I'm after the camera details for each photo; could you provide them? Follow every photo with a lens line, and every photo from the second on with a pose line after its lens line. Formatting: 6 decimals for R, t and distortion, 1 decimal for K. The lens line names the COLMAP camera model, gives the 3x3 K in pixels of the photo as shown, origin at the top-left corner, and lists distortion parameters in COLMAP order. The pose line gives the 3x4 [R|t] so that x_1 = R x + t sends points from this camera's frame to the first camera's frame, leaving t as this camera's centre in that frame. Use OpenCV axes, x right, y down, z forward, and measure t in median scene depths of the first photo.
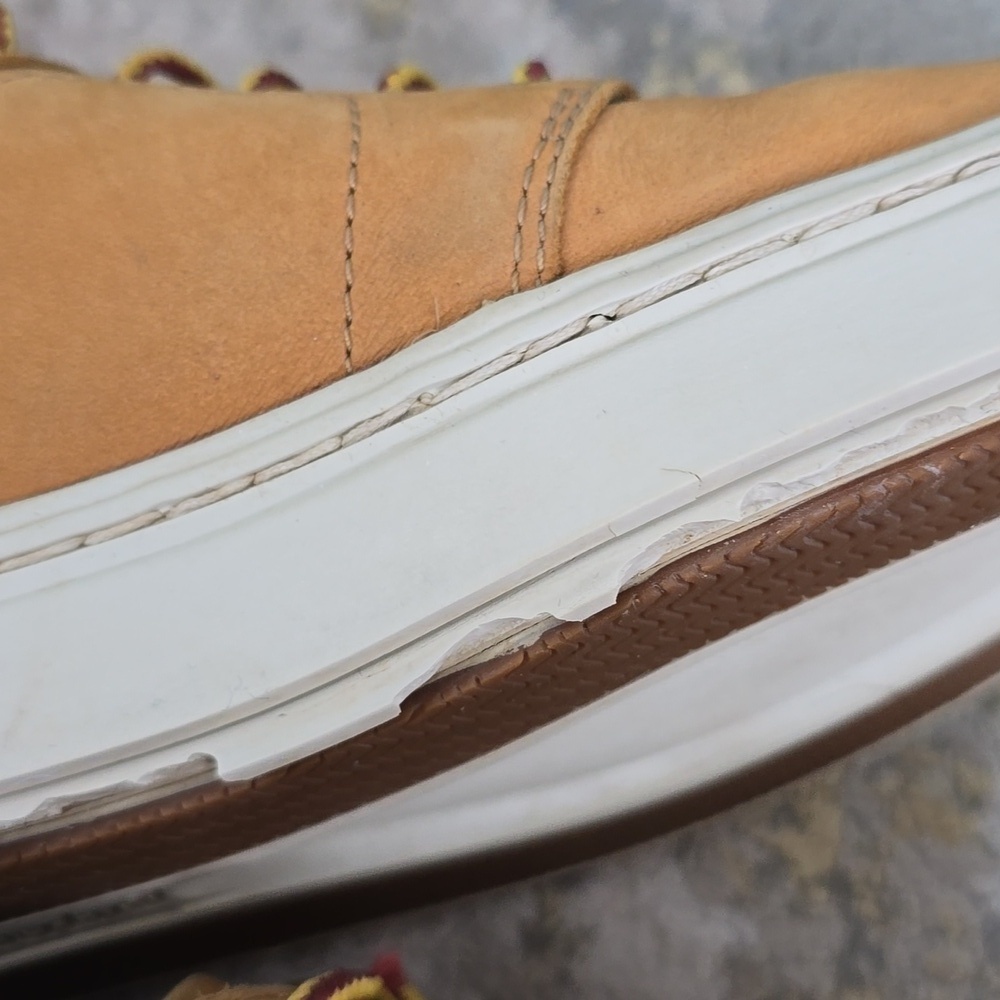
lens RADIAL K [[1445.3, 0, 501.1], [0, 1445.3, 481.1], [0, 0, 1]] dist [0.156191, -0.630553]
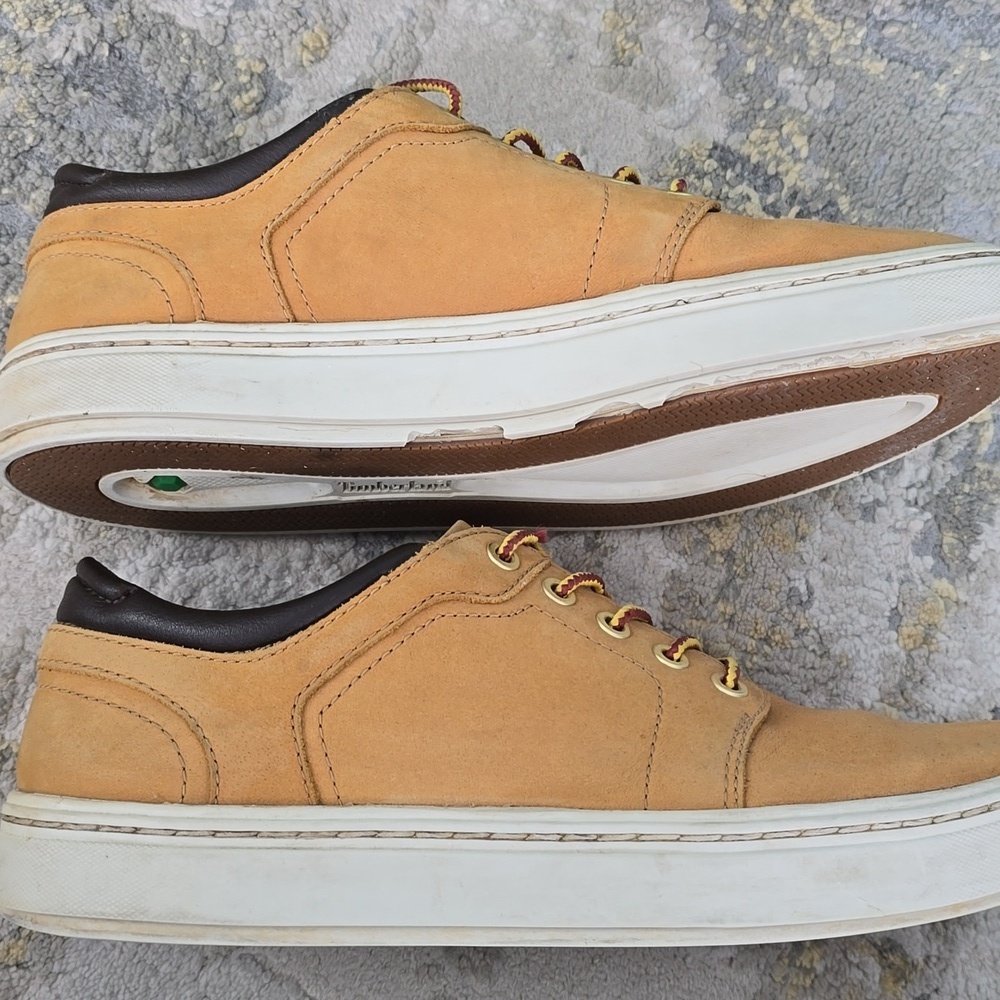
lens RADIAL K [[1445.3, 0, 501.1], [0, 1445.3, 481.1], [0, 0, 1]] dist [0.156191, -0.630553]
pose [[0.974109, 0.225477, -0.016487, -0.134142], [-0.221200, 0.965619, 0.136570, -0.080921], [0.046714, -0.129388, 0.990493, -1.672611]]
